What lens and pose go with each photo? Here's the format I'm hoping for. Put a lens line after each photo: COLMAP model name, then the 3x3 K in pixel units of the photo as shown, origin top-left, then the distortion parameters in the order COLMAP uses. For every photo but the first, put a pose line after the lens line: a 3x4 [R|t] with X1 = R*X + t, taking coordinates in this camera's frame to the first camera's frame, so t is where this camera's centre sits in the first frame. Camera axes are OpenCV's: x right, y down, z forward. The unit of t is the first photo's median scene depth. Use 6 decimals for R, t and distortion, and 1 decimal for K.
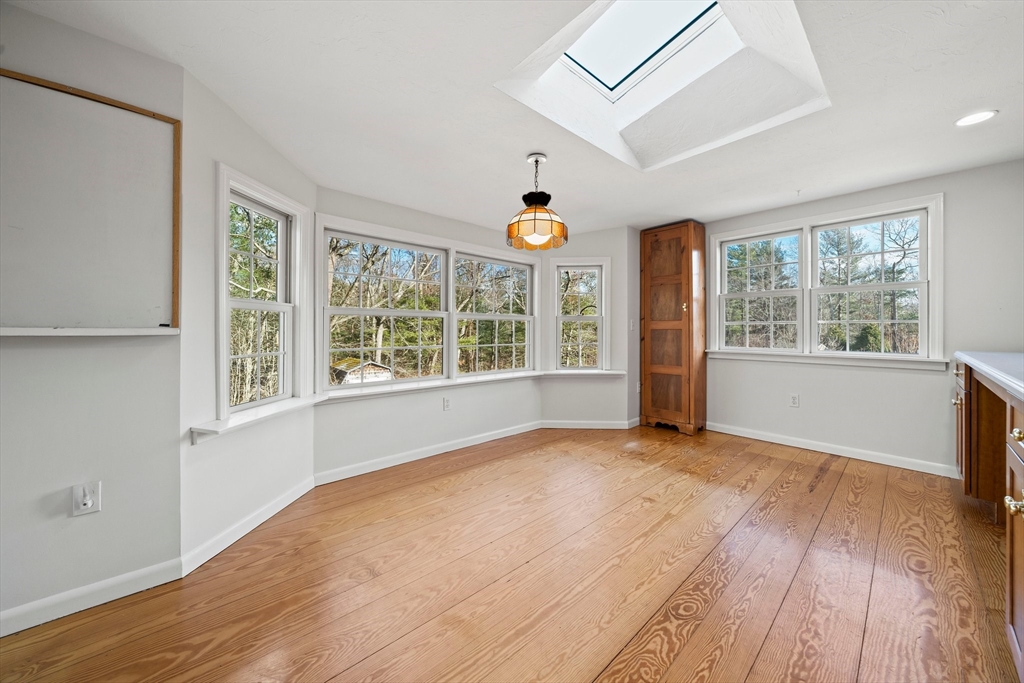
lens RADIAL K [[358.3, 0, 517.5], [0, 358.3, 327.7], [0, 0, 1]] dist [-0.000553, -0.000049]
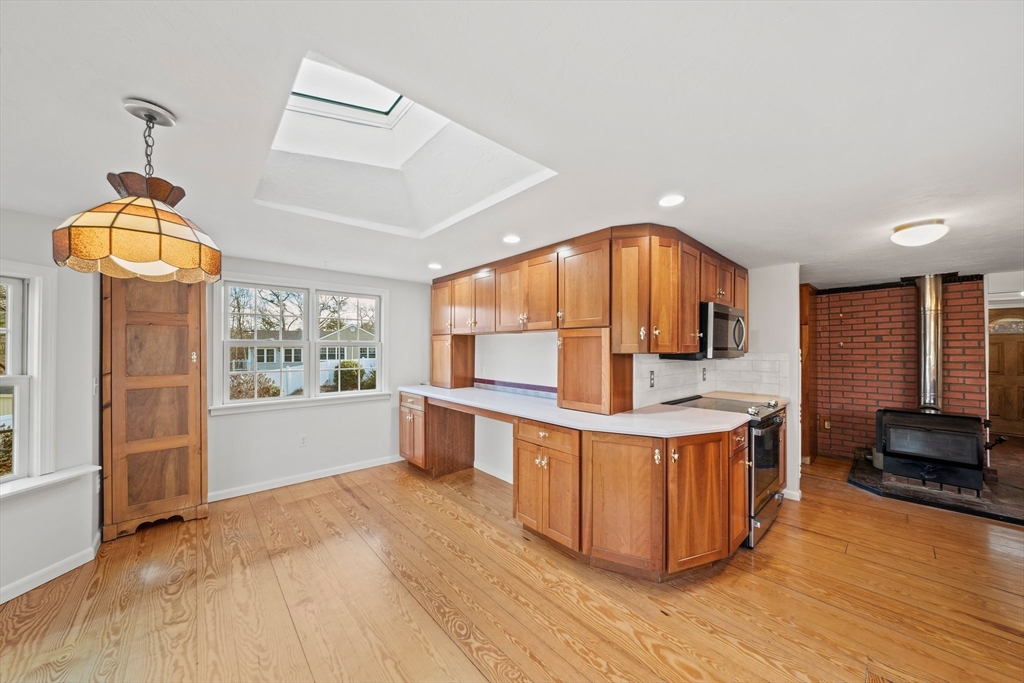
lens RADIAL K [[352.8, 0, 515.4], [0, 352.8, 345.4], [0, 0, 1]] dist [-0.005960, -0.000014]
pose [[-0.003130, 0.004936, 0.999983, -0.455803], [-0.008421, 0.999952, -0.004963, -0.130676], [-0.999960, -0.008437, -0.003088, 0.466385]]
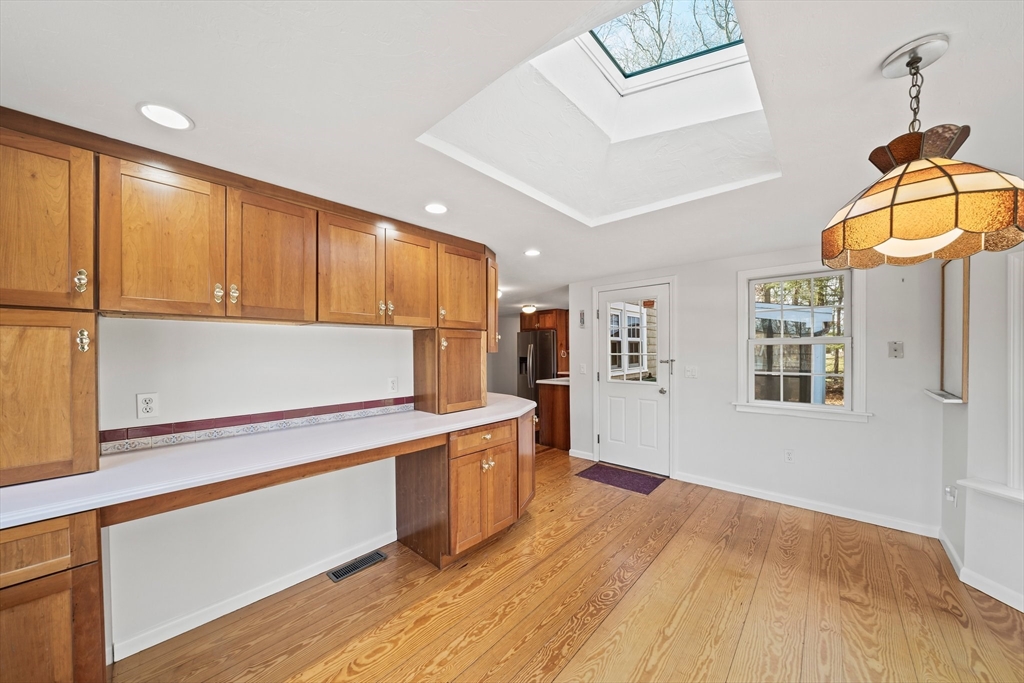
lens RADIAL K [[352.3, 0, 513.4], [0, 352.3, 351.7], [0, 0, 1]] dist [-0.006426, 0.000126]
pose [[-0.994732, 0.005177, -0.102376, 0.569530], [0.005518, 0.999980, -0.003056, -0.116711], [0.102358, -0.003605, -0.994741, 1.364134]]
